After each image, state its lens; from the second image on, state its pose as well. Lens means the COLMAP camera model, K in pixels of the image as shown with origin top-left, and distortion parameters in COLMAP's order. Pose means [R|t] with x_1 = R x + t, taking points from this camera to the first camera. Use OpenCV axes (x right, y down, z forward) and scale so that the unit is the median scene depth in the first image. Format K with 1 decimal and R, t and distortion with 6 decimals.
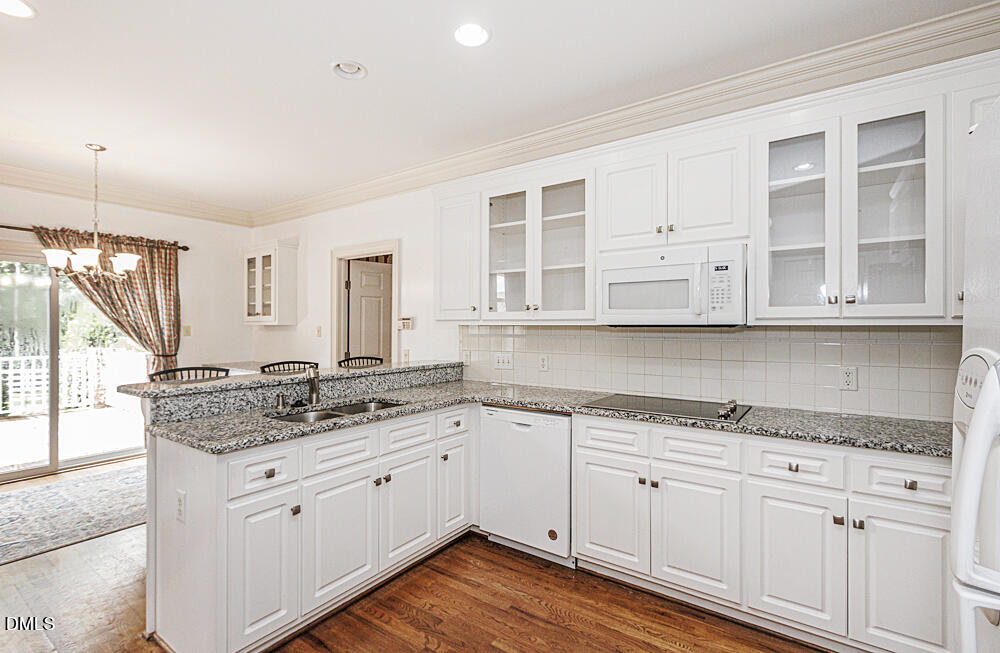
lens RADIAL K [[462.8, 0, 495.4], [0, 462.8, 330.8], [0, 0, 1]] dist [-0.000967, -0.000303]
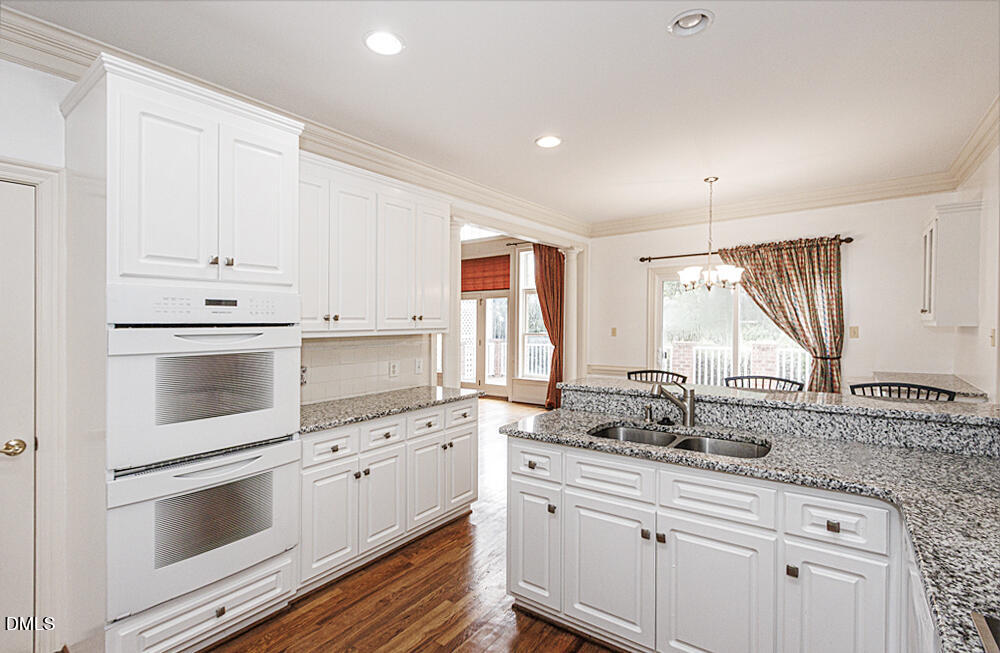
lens RADIAL K [[462.8, 0, 498.8], [0, 462.8, 323.2], [0, 0, 1]] dist [-0.000967, -0.000303]
pose [[-0.023869, -0.001761, -0.999714, 0.402321], [0.001940, 0.999996, -0.001808, -0.028235], [0.999713, -0.001982, -0.023866, 0.569428]]
